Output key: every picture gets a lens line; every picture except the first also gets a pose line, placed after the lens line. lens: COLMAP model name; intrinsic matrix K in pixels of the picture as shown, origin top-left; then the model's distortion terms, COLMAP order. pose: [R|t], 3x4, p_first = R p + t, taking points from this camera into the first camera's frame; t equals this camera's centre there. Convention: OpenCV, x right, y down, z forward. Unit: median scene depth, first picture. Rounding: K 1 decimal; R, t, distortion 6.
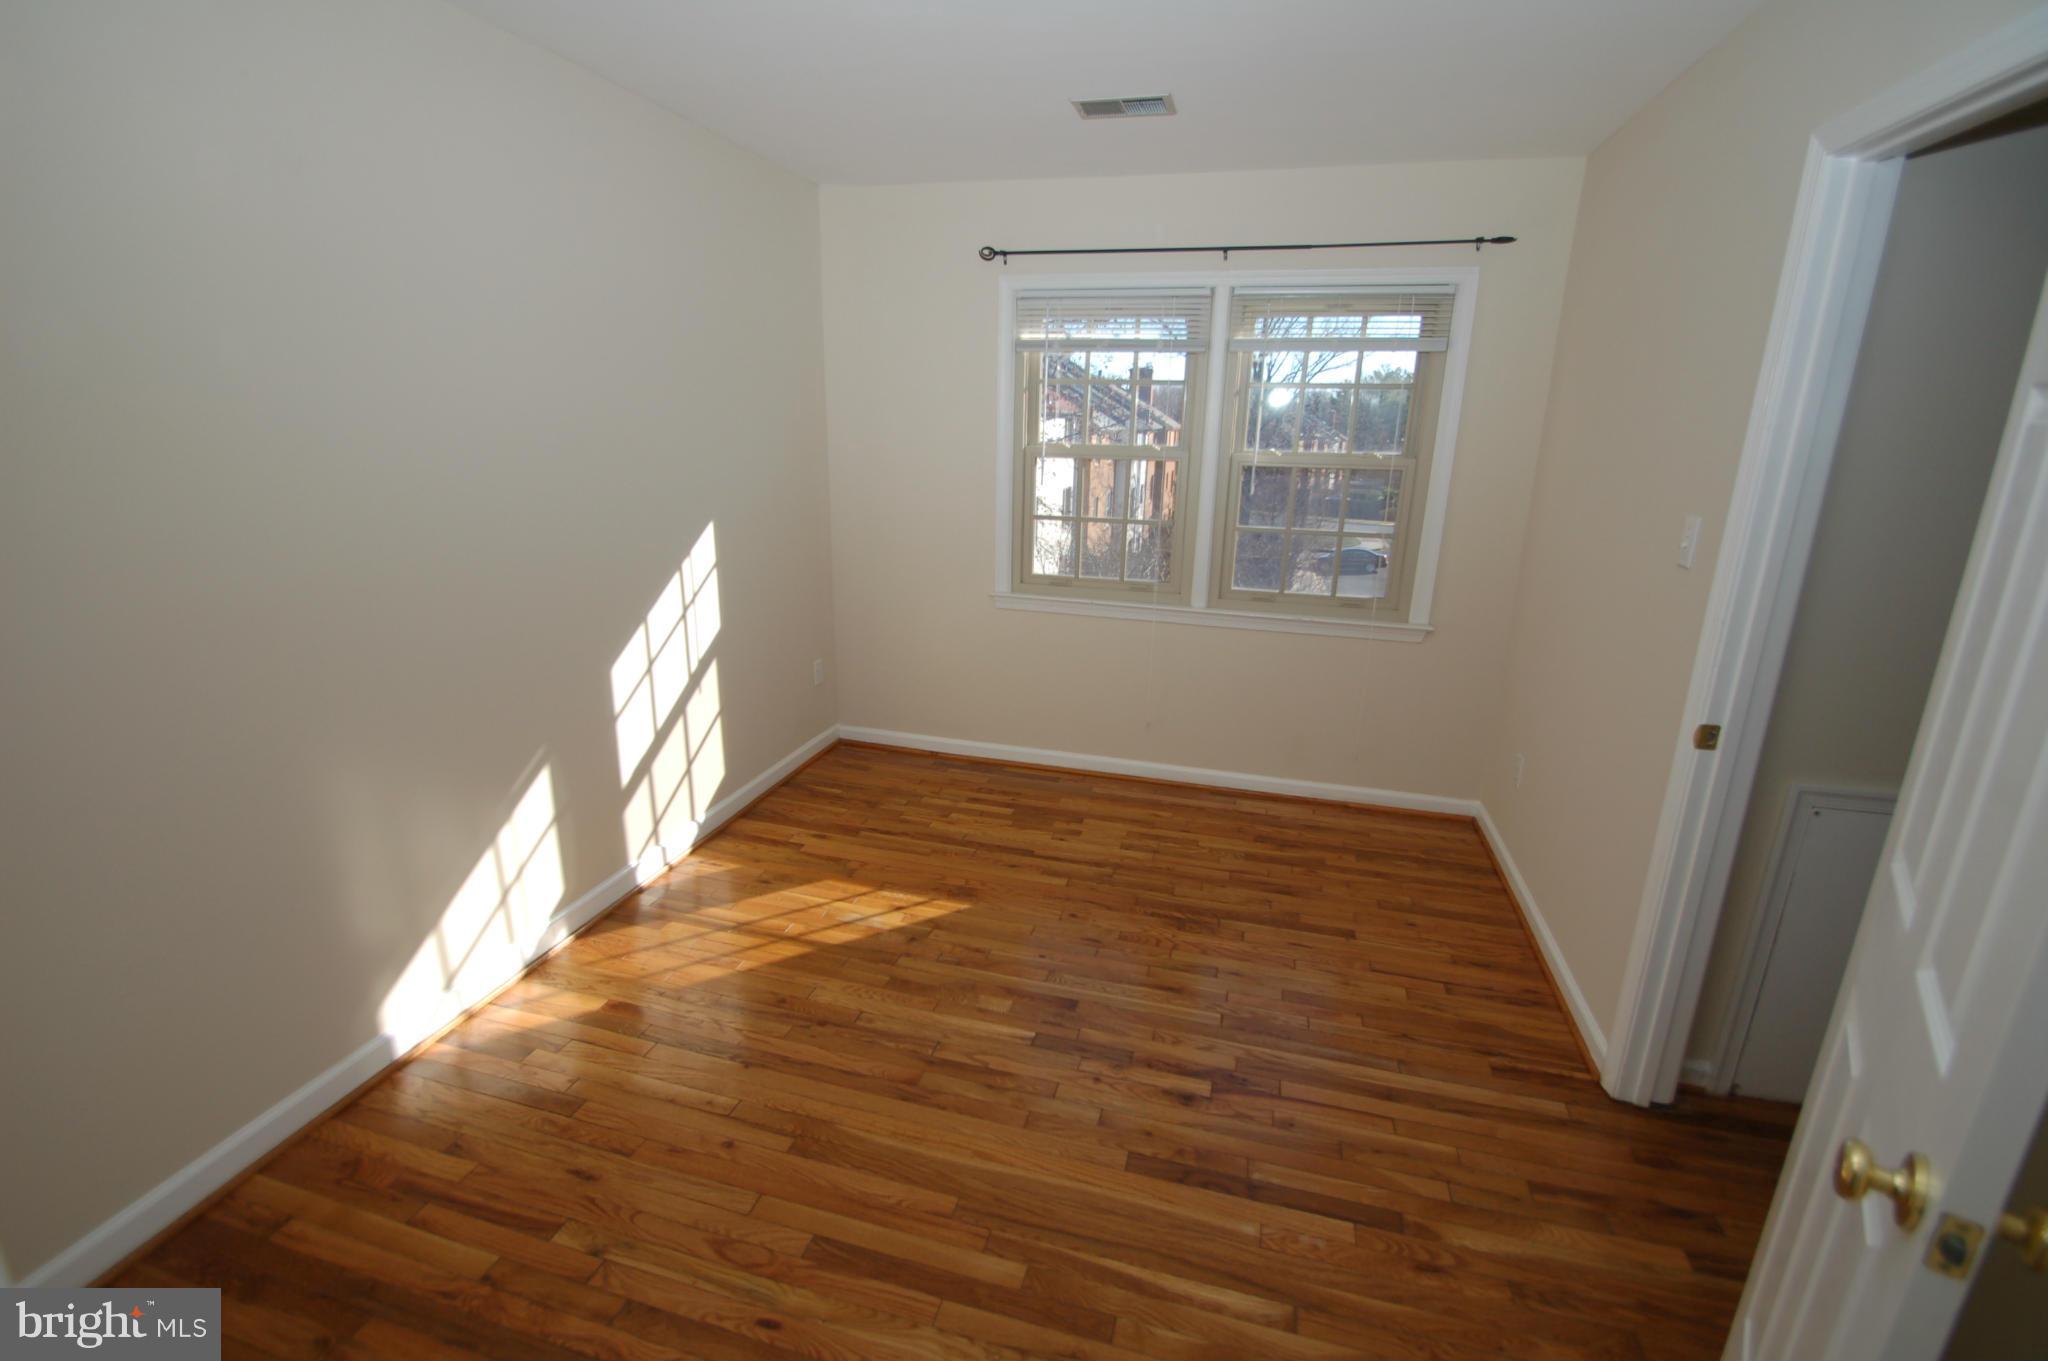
lens RADIAL K [[892.4, 0, 1024.0], [0, 892.4, 680.5], [0, 0, 1]] dist [0.000721, 0.000035]
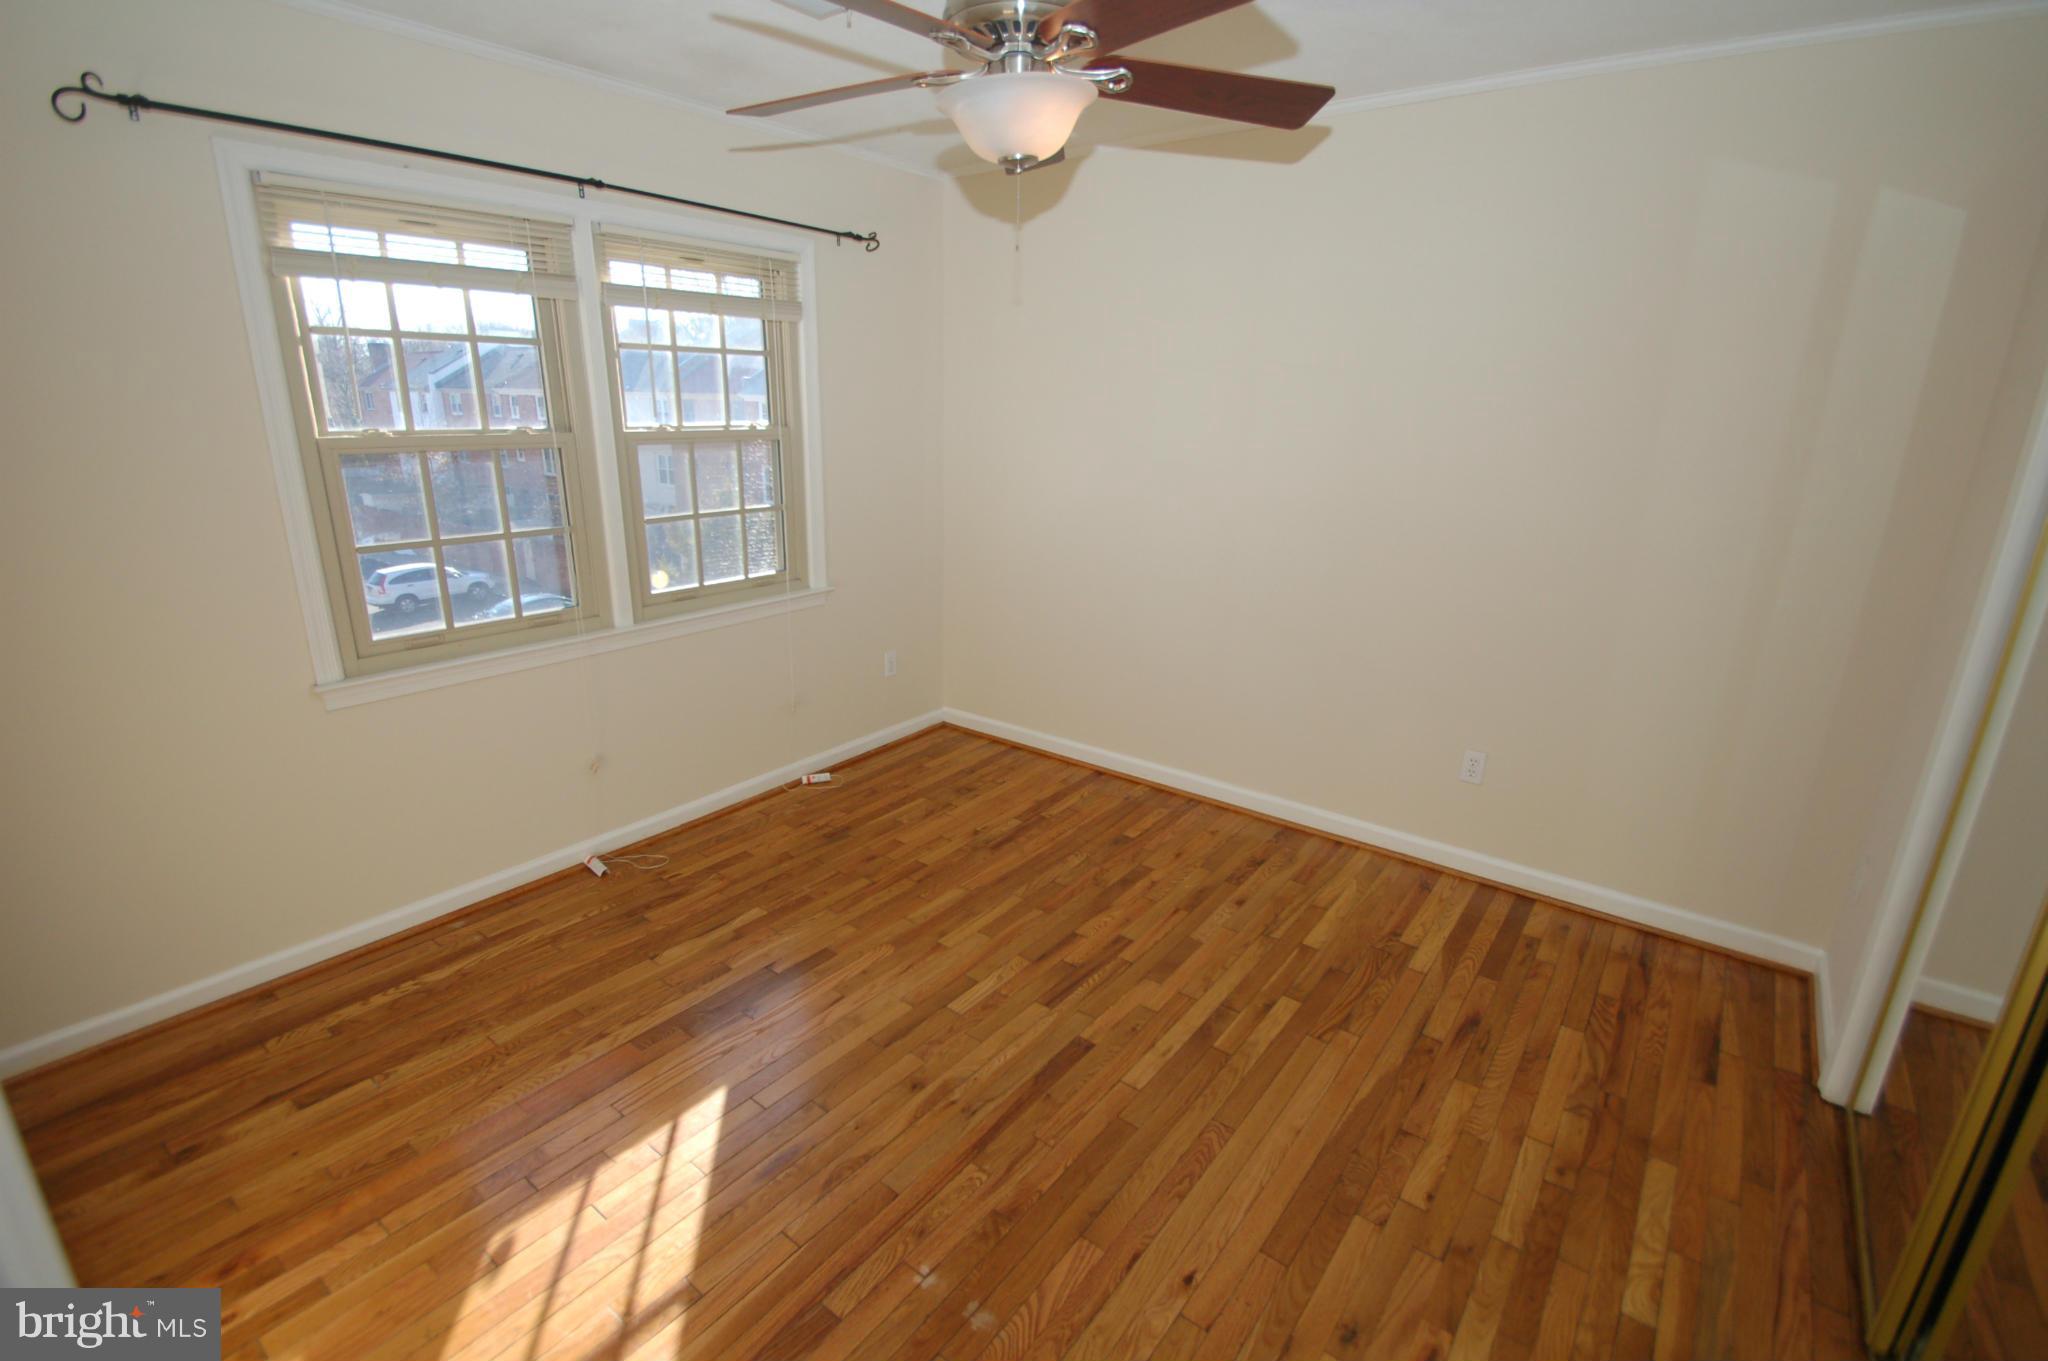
lens RADIAL K [[962.1, 0, 1024.0], [0, 962.1, 680.5], [0, 0, 1]] dist [0.000693, 0.000137]
pose [[0.343657, -0.288538, 0.893670, -0.480358], [0.242276, 0.946655, 0.212479, -0.138858], [-0.907305, 0.143495, 0.395231, 0.366899]]
